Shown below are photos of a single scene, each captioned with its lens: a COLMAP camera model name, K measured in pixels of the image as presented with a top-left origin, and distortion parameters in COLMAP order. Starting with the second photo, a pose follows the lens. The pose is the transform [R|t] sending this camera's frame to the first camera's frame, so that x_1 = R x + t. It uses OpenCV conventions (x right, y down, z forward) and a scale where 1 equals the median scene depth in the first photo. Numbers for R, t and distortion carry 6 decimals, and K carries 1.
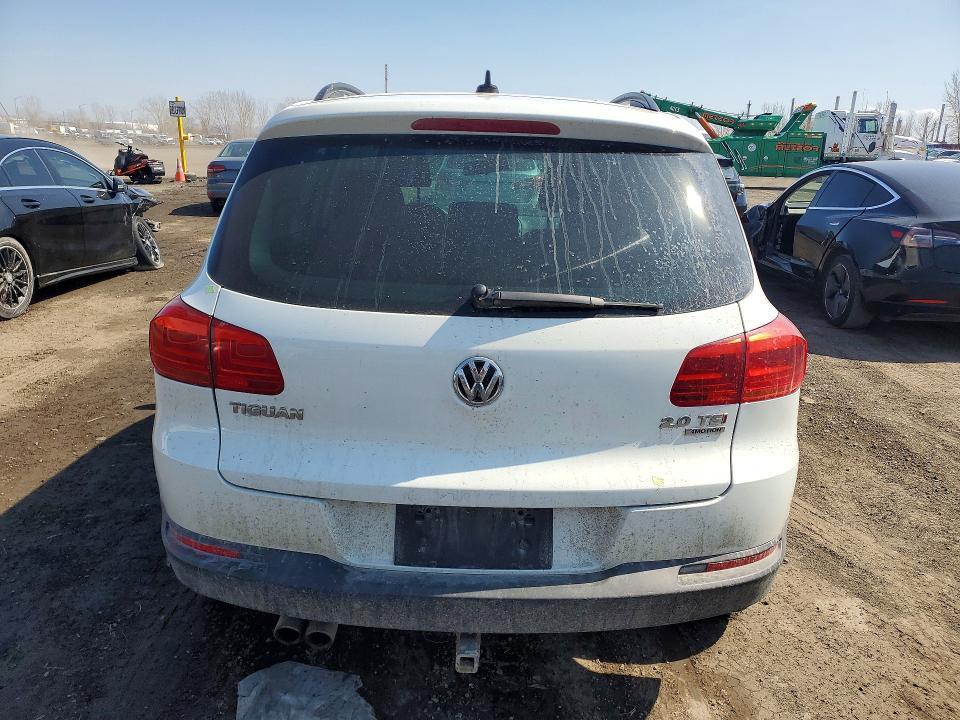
lens RADIAL K [[773.1, 0, 478.9], [0, 773.1, 357.5], [0, 0, 1]] dist [0.003177, 0.003680]
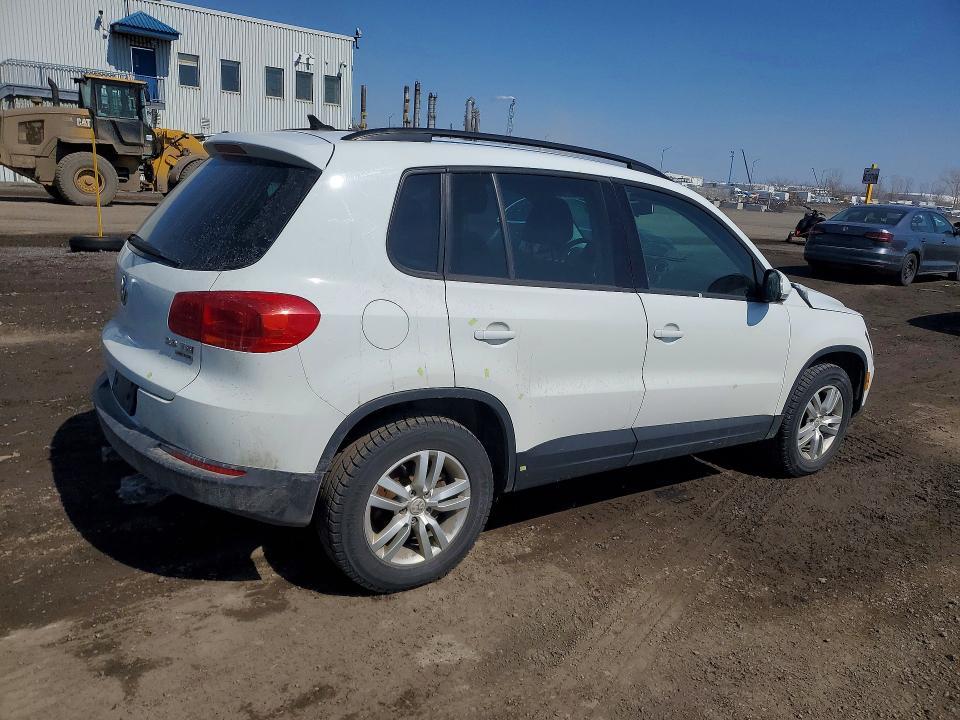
lens RADIAL K [[773.1, 0, 478.2], [0, 773.1, 363.3], [0, 0, 1]] dist [0.003177, 0.003680]
pose [[0.558670, 0.203735, -0.803977, 1.331213], [-0.267833, 0.961742, 0.057601, -0.089717], [0.784954, 0.183151, 0.591863, 0.448551]]
